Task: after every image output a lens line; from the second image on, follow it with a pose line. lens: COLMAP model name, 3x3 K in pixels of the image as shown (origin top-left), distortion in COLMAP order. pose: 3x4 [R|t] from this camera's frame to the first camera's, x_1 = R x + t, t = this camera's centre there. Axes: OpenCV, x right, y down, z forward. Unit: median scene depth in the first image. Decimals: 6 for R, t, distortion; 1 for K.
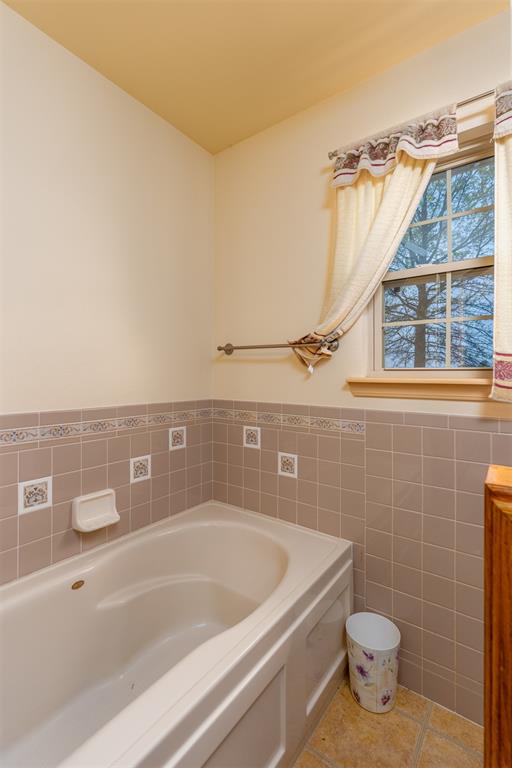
lens RADIAL K [[348.0, 0, 260.3], [0, 348.0, 376.8], [0, 0, 1]] dist [-0.003905, 0.001250]
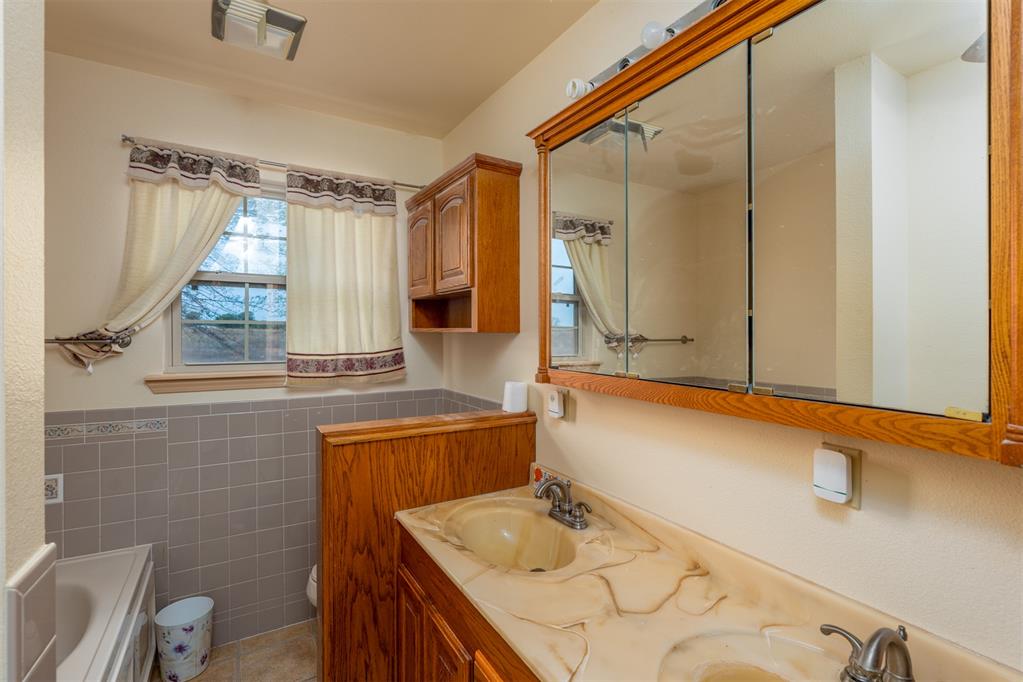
lens RADIAL K [[463.5, 0, 514.9], [0, 463.5, 337.0], [0, 0, 1]] dist [-0.003905, 0.001250]
pose [[0.371098, -0.008559, 0.928554, -0.567582], [0.000672, 0.999960, 0.008948, -0.117432], [-0.928594, -0.002697, 0.371089, -0.434927]]
